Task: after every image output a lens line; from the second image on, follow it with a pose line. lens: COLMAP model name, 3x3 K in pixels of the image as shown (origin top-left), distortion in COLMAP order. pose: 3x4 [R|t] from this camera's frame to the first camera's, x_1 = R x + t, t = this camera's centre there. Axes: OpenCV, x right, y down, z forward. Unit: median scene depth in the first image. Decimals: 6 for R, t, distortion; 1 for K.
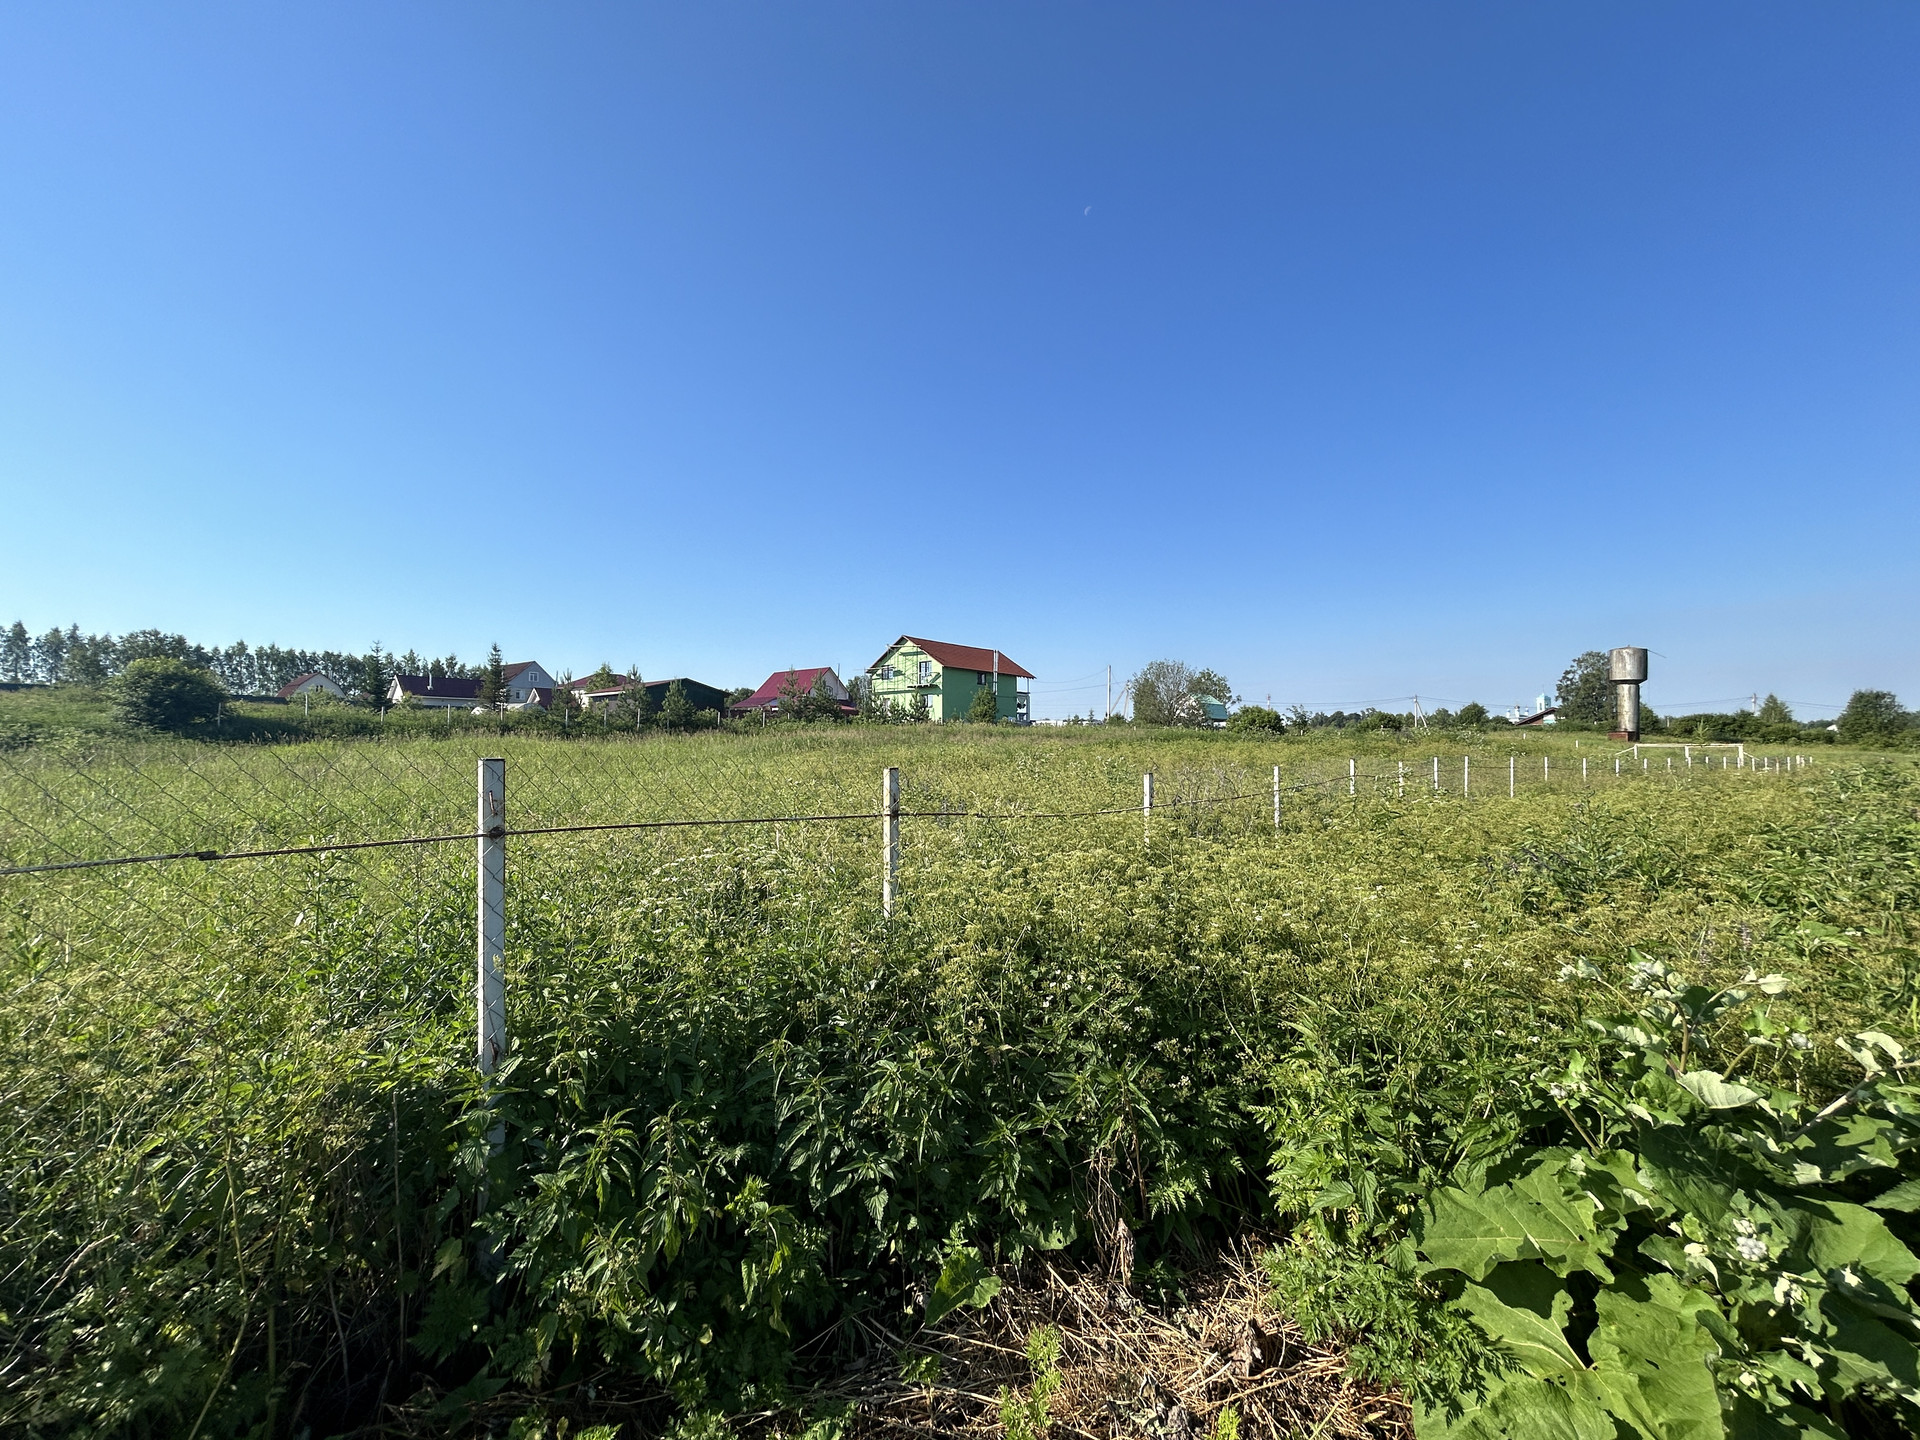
lens RADIAL K [[765.8, 0, 955.5], [0, 765.8, 715.6], [0, 0, 1]] dist [-0.004164, 0.000887]
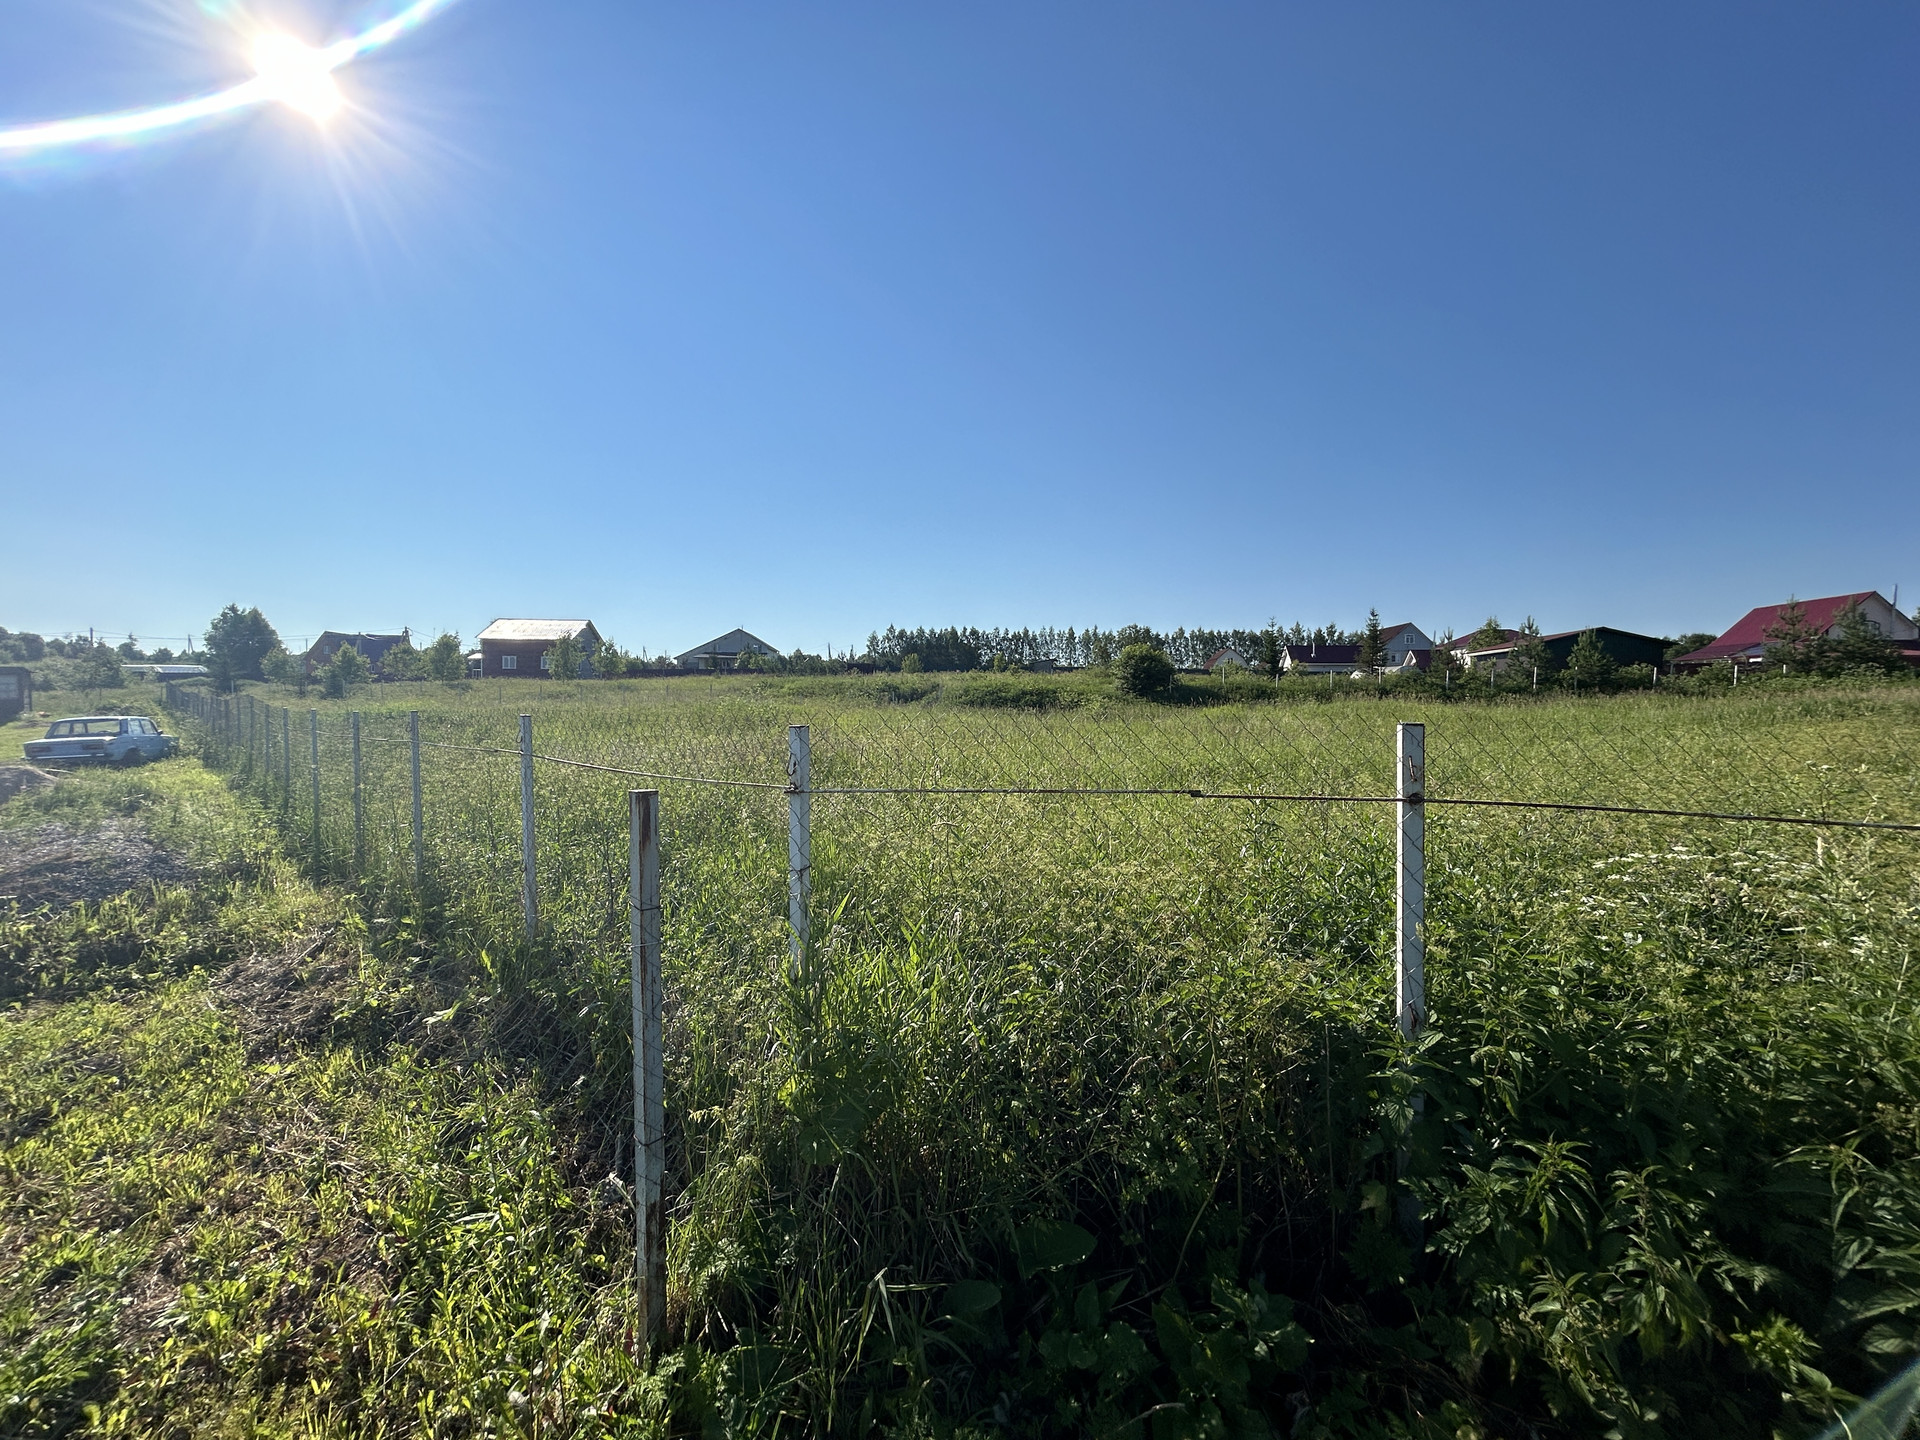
lens RADIAL K [[765.8, 0, 956.7], [0, 765.8, 720.6], [0, 0, 1]] dist [-0.004164, 0.000887]
pose [[0.508265, 0.020265, -0.860962, -0.051999], [0.026659, 0.998874, 0.039249, -0.000547], [0.860788, -0.042901, 0.507152, 0.002548]]
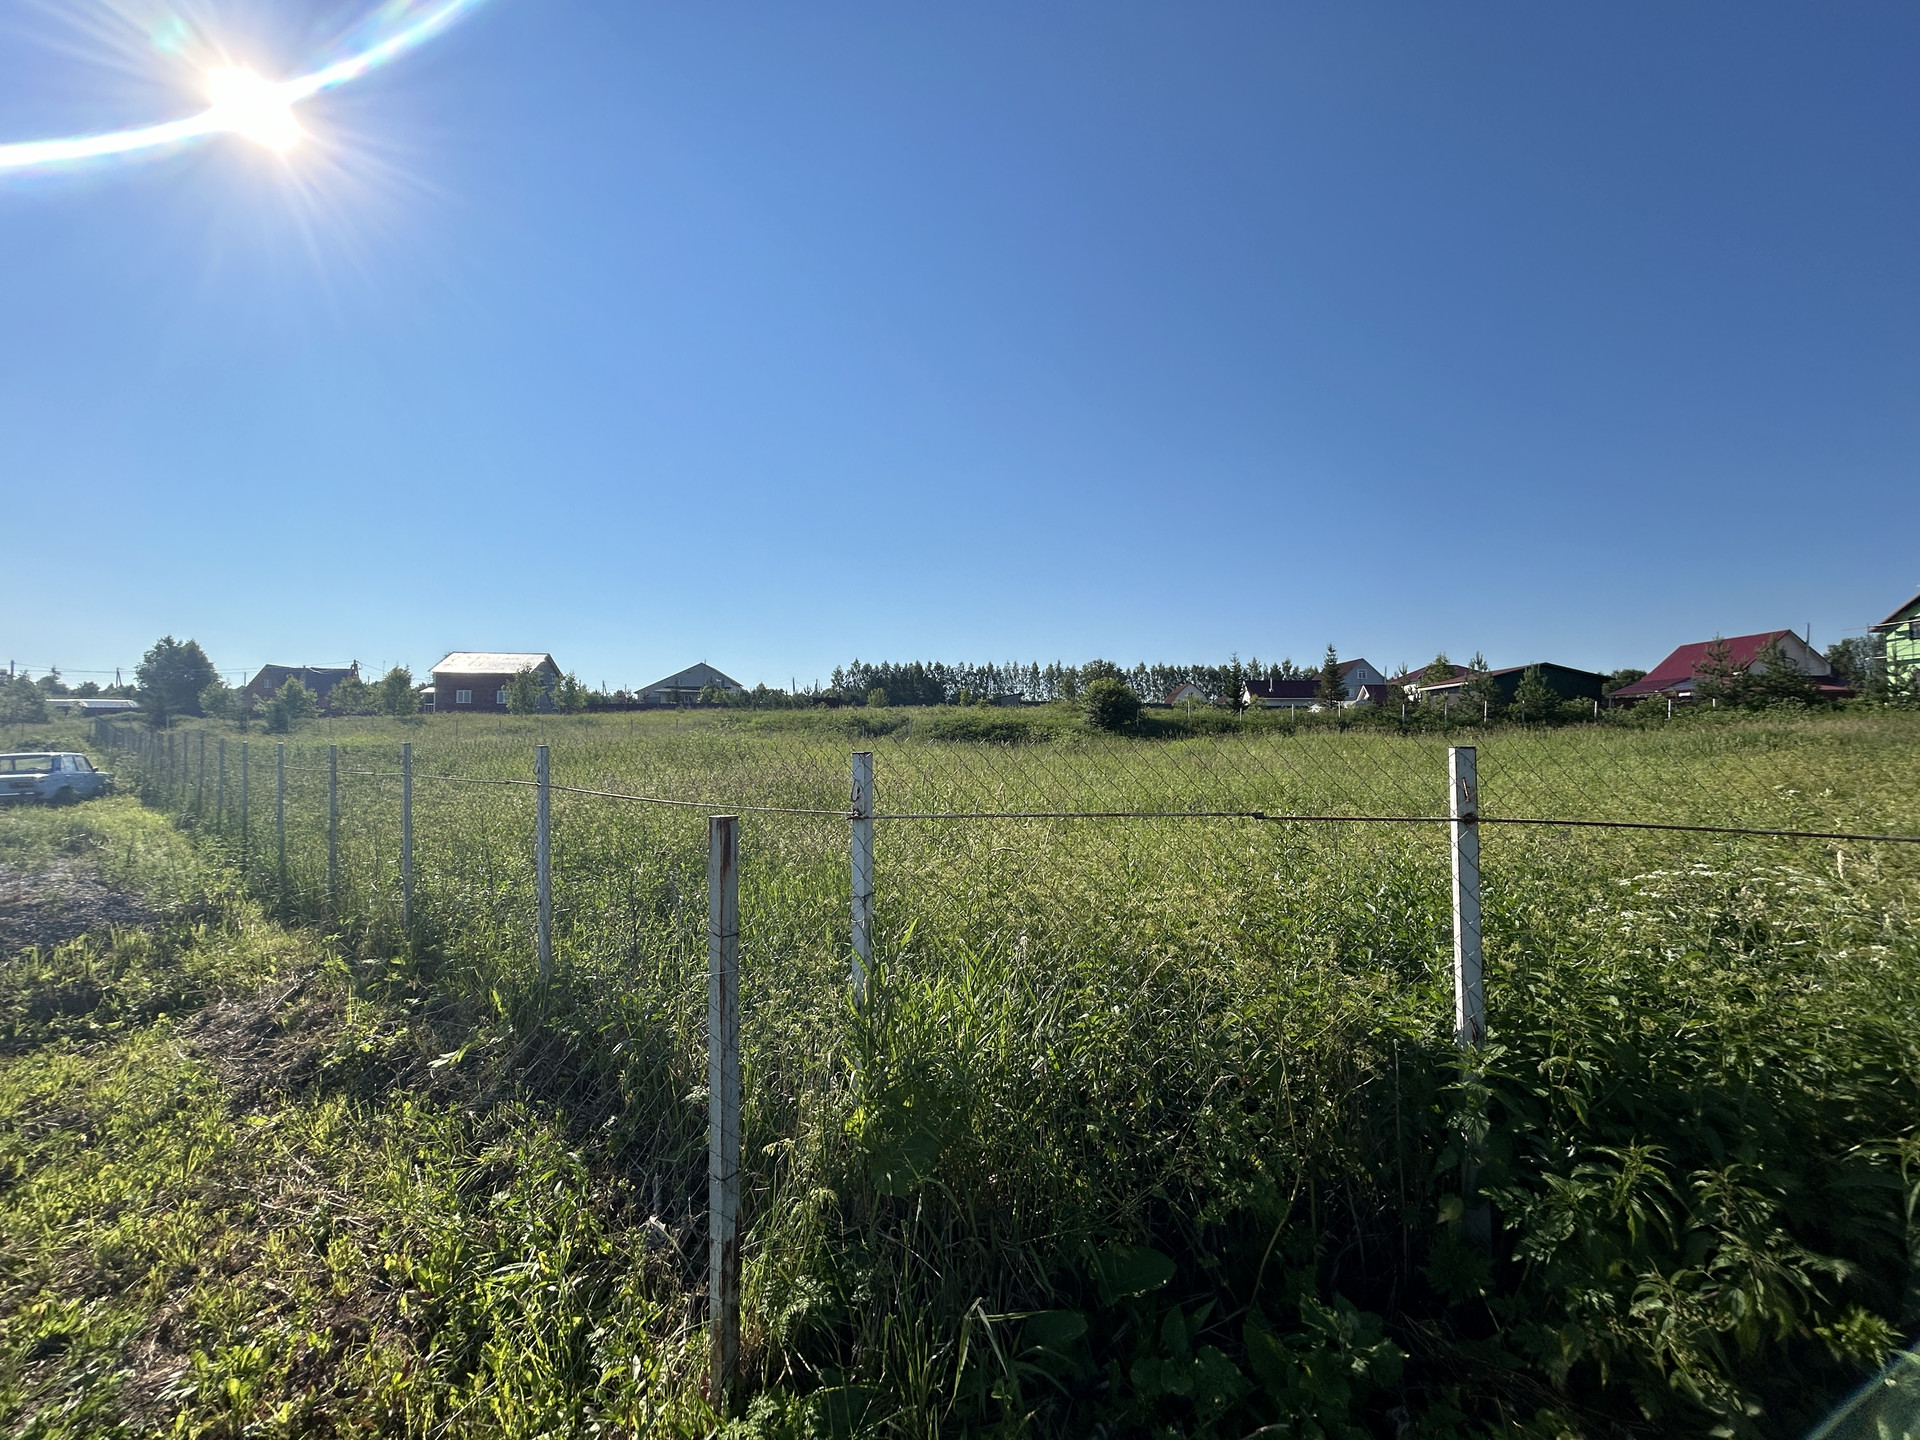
lens RADIAL K [[765.8, 0, 956.8], [0, 765.8, 722.6], [0, 0, 1]] dist [-0.004164, 0.000887]
pose [[0.548596, -0.017147, -0.835912, -0.107448], [0.028355, 0.999596, -0.001896, 0.006774], [0.835607, -0.022662, 0.548861, -0.117198]]
